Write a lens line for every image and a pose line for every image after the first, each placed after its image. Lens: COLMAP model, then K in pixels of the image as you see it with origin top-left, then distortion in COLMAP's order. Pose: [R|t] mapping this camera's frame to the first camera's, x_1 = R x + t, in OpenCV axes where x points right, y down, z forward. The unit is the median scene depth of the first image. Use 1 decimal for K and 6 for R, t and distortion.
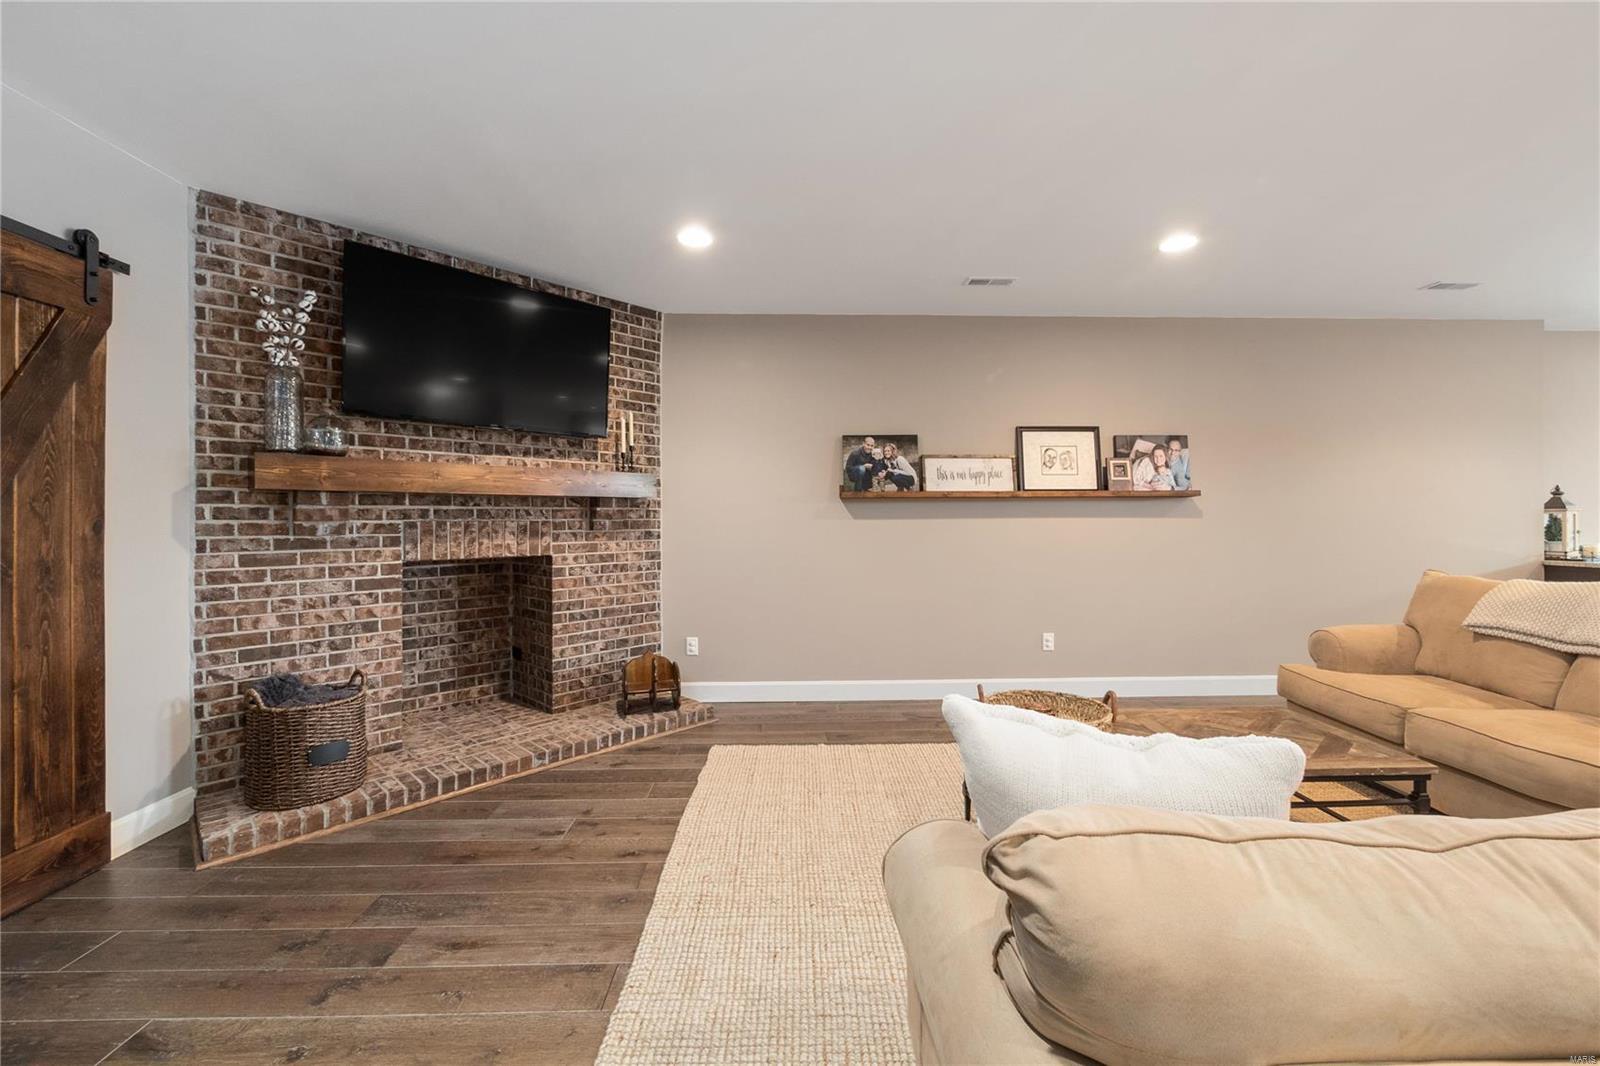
lens RADIAL K [[656.7, 0, 803.7], [0, 656.7, 518.6], [0, 0, 1]] dist [0.000821, 0.000532]
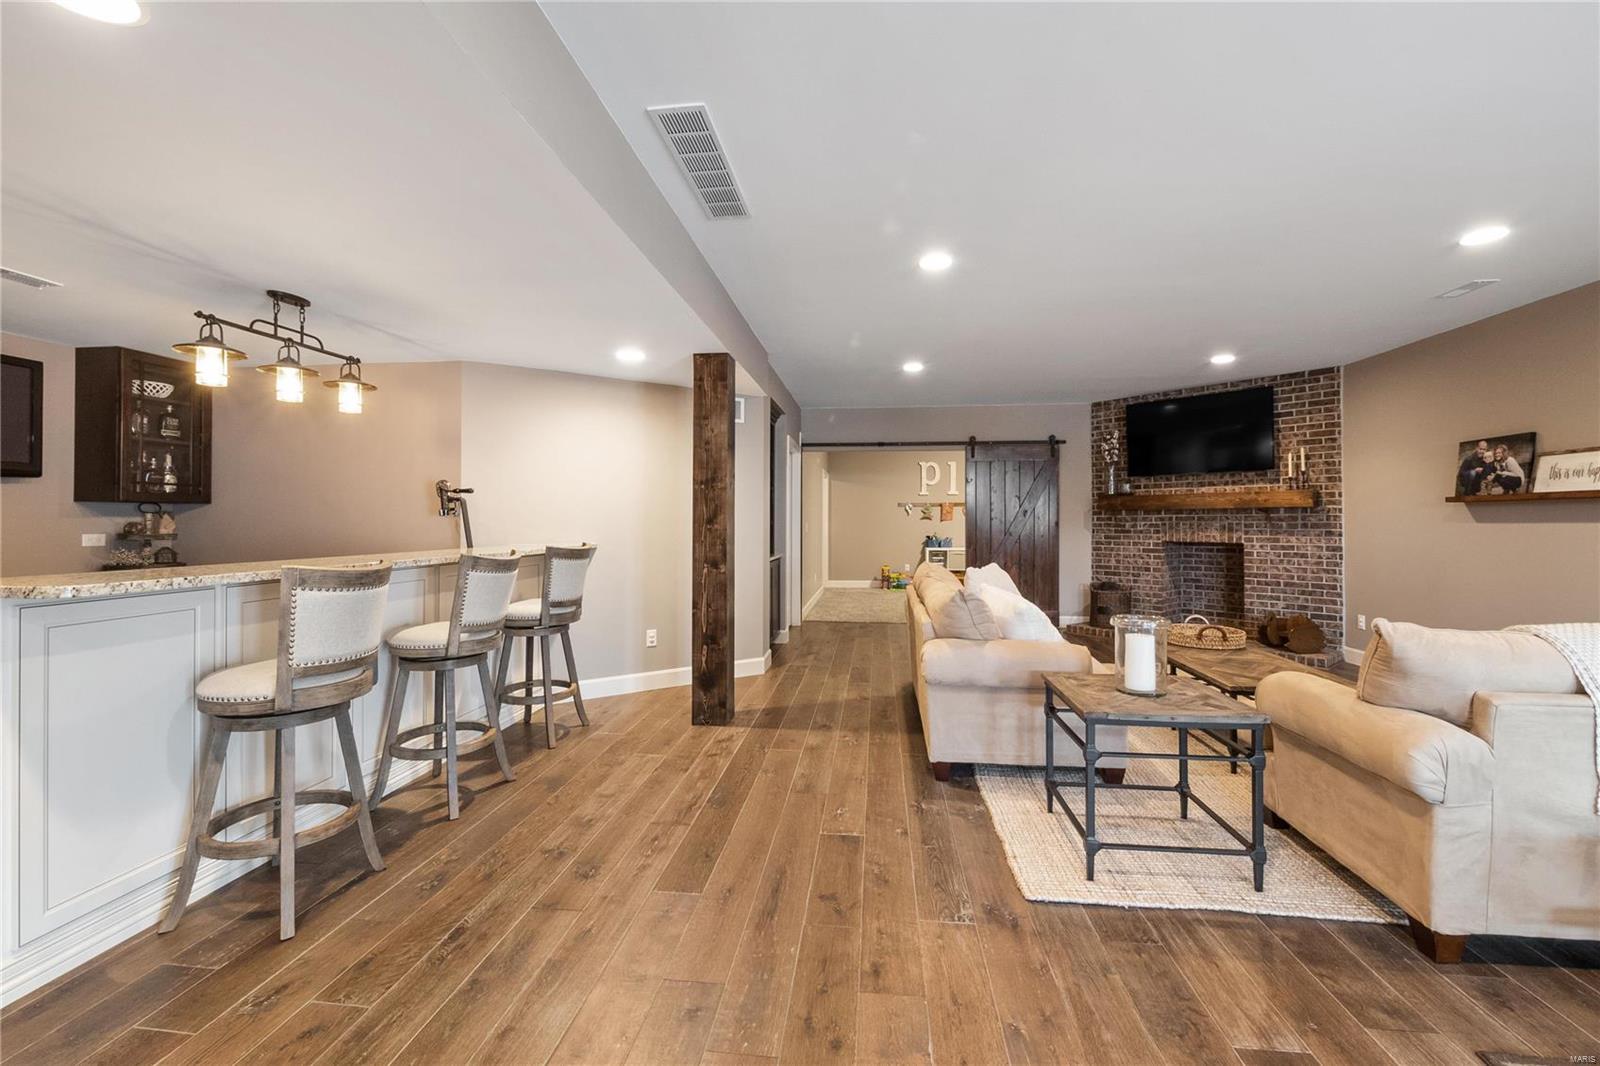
lens RADIAL K [[656.7, 0, 802.0], [0, 656.7, 522.6], [0, 0, 1]] dist [0.000821, 0.000532]
pose [[-0.144718, 0.004726, -0.989462, 1.319108], [-0.000101, 0.999989, 0.004791, -0.004216], [0.989473, 0.000793, -0.144716, 0.121747]]
